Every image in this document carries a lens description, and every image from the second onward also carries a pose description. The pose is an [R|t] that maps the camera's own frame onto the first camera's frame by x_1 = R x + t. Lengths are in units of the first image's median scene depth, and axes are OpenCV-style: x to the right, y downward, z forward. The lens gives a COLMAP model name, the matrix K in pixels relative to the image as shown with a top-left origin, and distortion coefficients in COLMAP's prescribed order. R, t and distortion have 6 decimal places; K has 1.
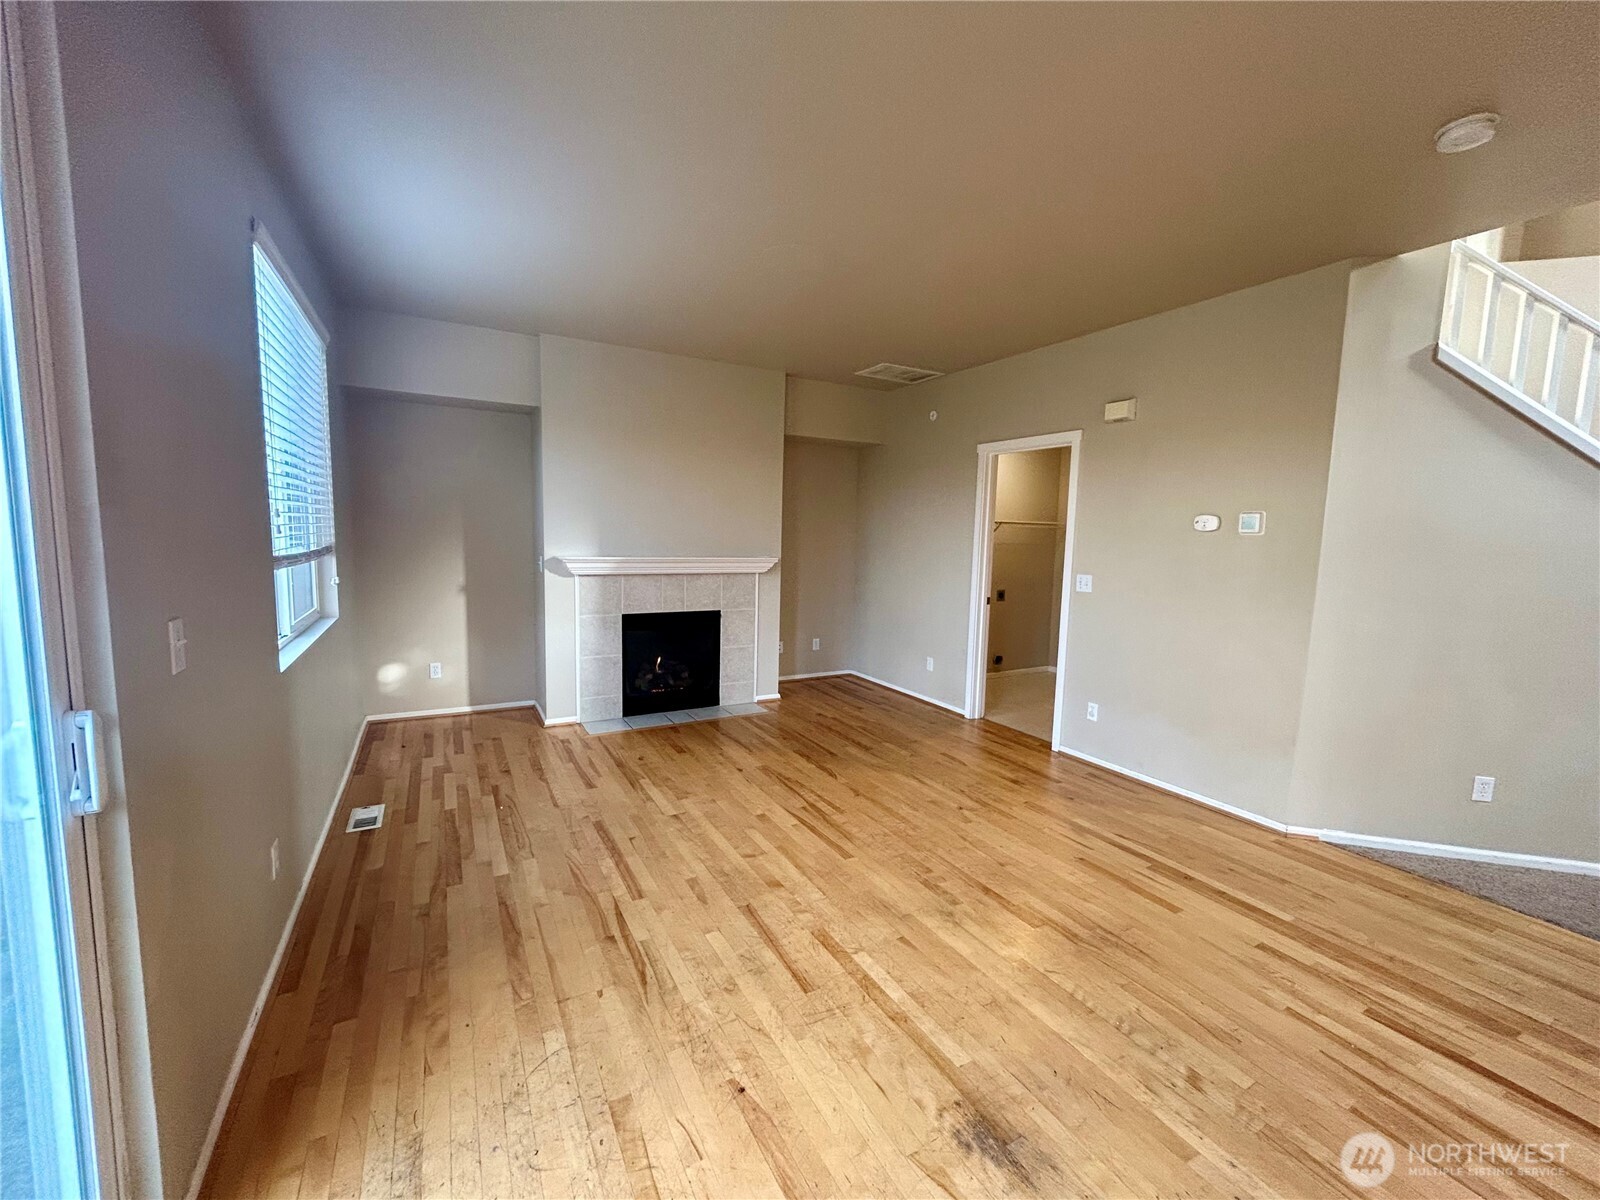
lens RADIAL K [[644.6, 0, 798.2], [0, 644.6, 600.1], [0, 0, 1]] dist [-0.000163, -0.000185]
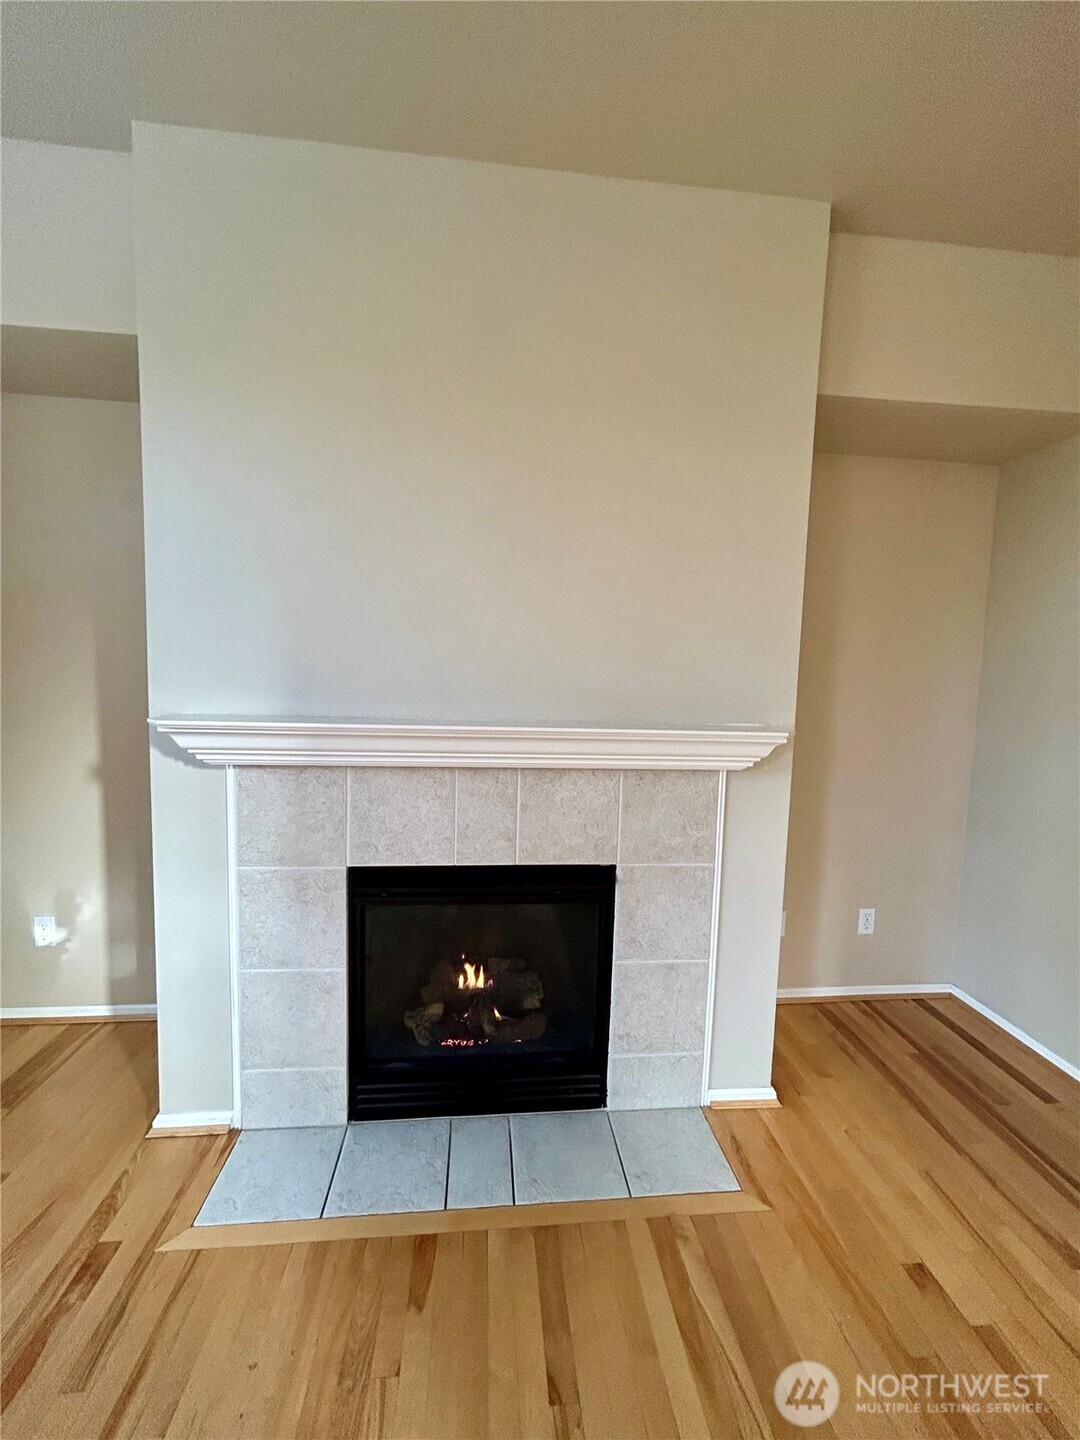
lens RADIAL K [[580.1, 0, 541.5], [0, 580.1, 718.7], [0, 0, 1]] dist [-0.000163, -0.000185]
pose [[0.917709, 0.037689, -0.395462, -0.030143], [-0.049979, 0.998533, -0.020818, -0.061622], [0.394097, 0.038870, 0.918247, 0.677813]]
